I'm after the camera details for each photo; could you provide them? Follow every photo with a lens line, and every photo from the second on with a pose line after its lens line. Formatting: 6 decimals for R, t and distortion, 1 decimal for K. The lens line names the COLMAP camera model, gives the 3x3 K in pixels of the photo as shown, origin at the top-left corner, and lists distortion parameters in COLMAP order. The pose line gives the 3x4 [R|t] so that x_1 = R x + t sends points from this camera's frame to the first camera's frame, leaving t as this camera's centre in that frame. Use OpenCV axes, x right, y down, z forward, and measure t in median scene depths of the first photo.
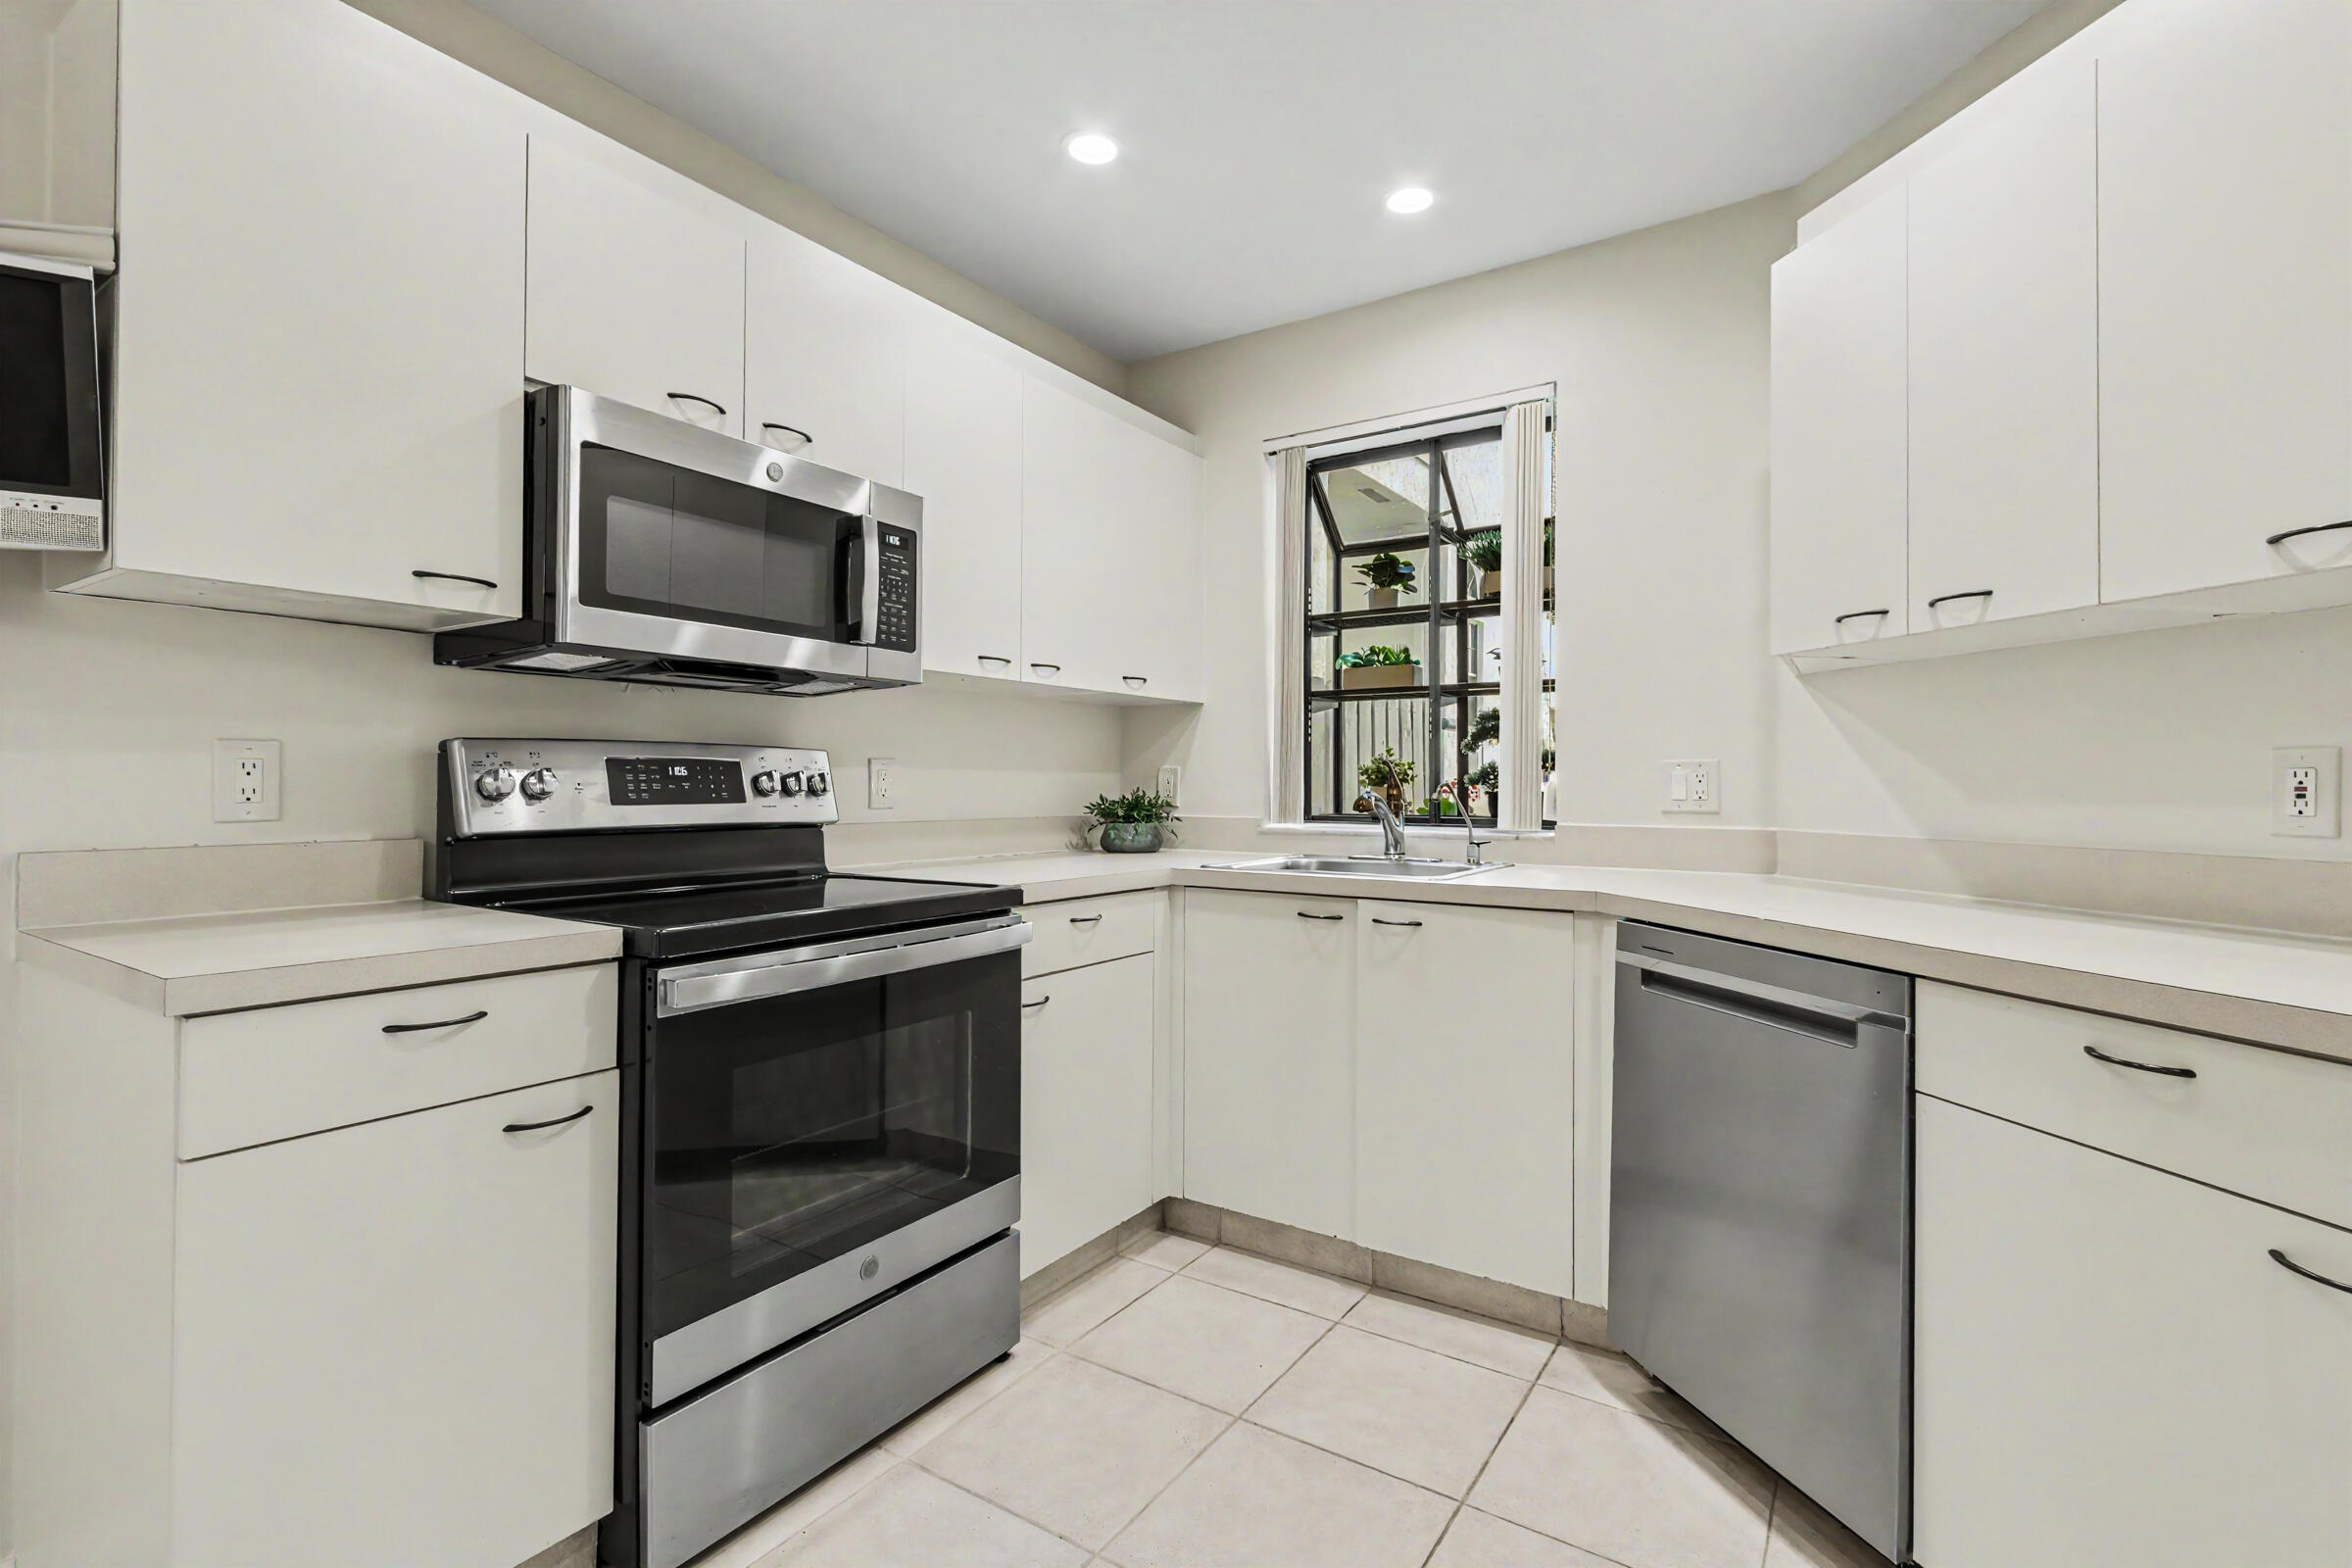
lens RADIAL K [[1069.1, 0, 1176.0], [0, 1069.1, 784.0], [0, 0, 1]] dist [-0.000868, -0.000225]
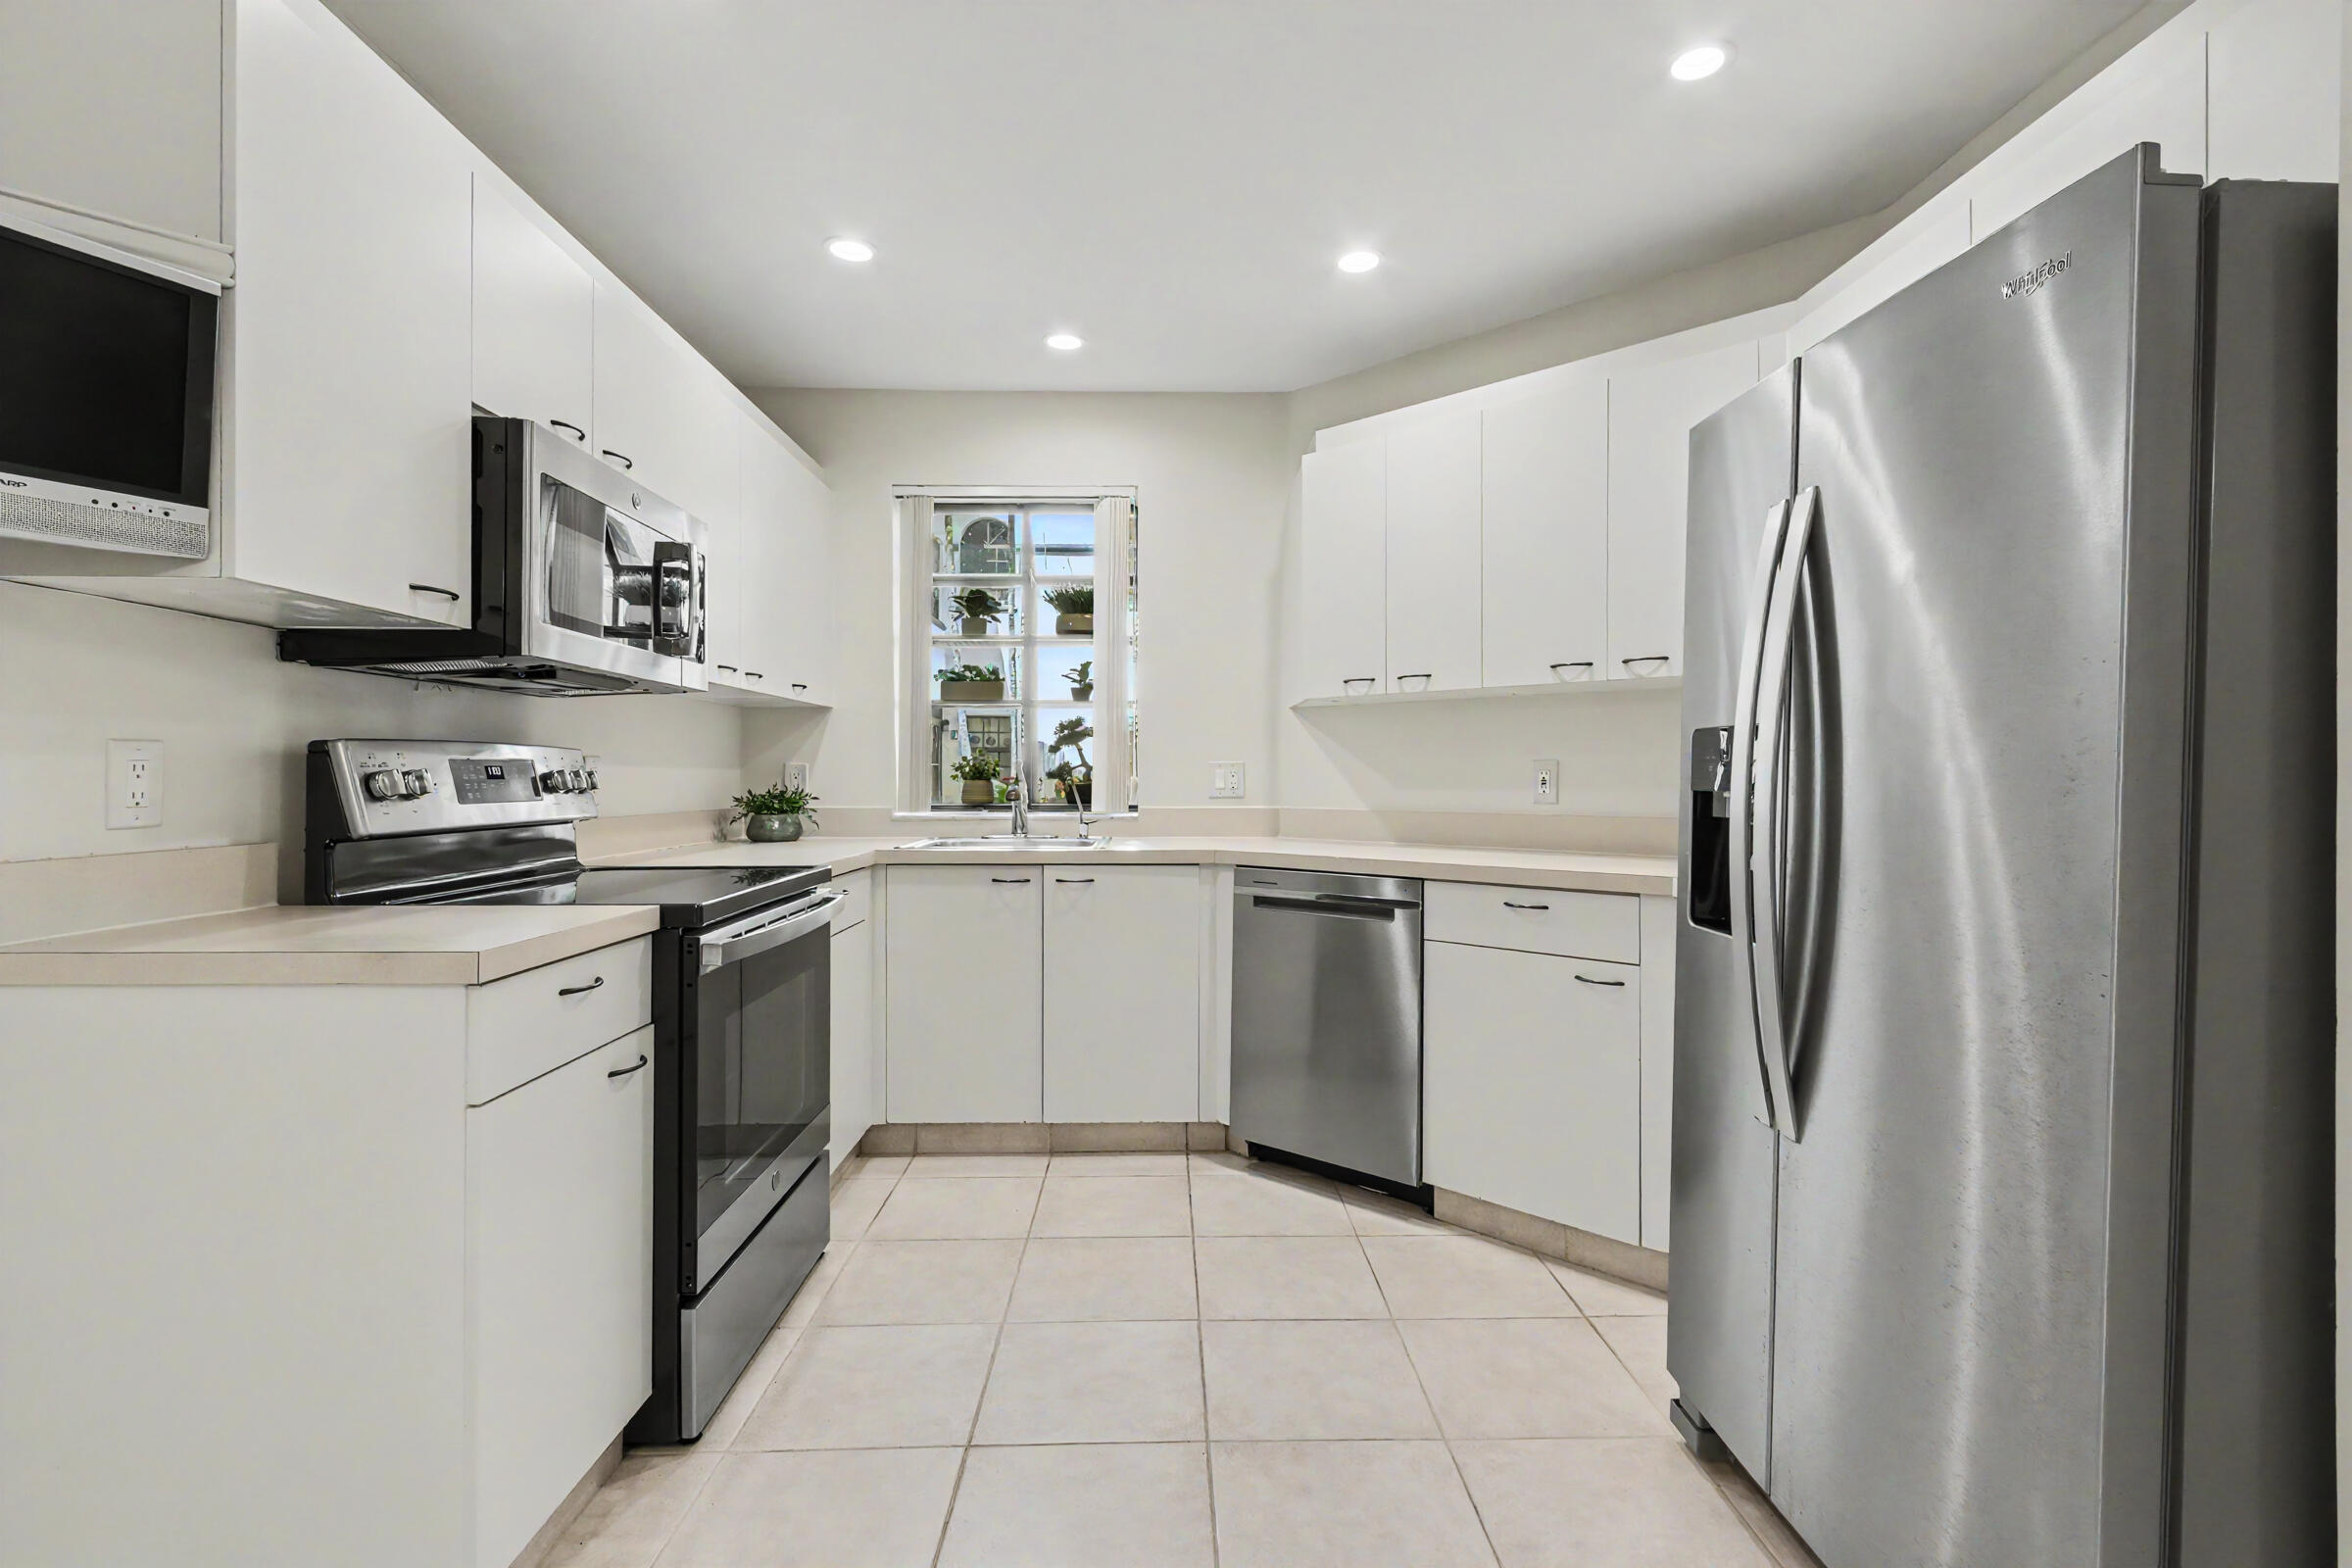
lens RADIAL K [[1069.1, 0, 1176.0], [0, 1069.1, 784.0], [0, 0, 1]] dist [-0.000868, -0.000225]
pose [[0.824086, -0.007381, 0.566417, -0.504429], [0.002207, 0.999949, 0.009820, -0.007797], [-0.566461, -0.006843, 0.824060, -0.218132]]
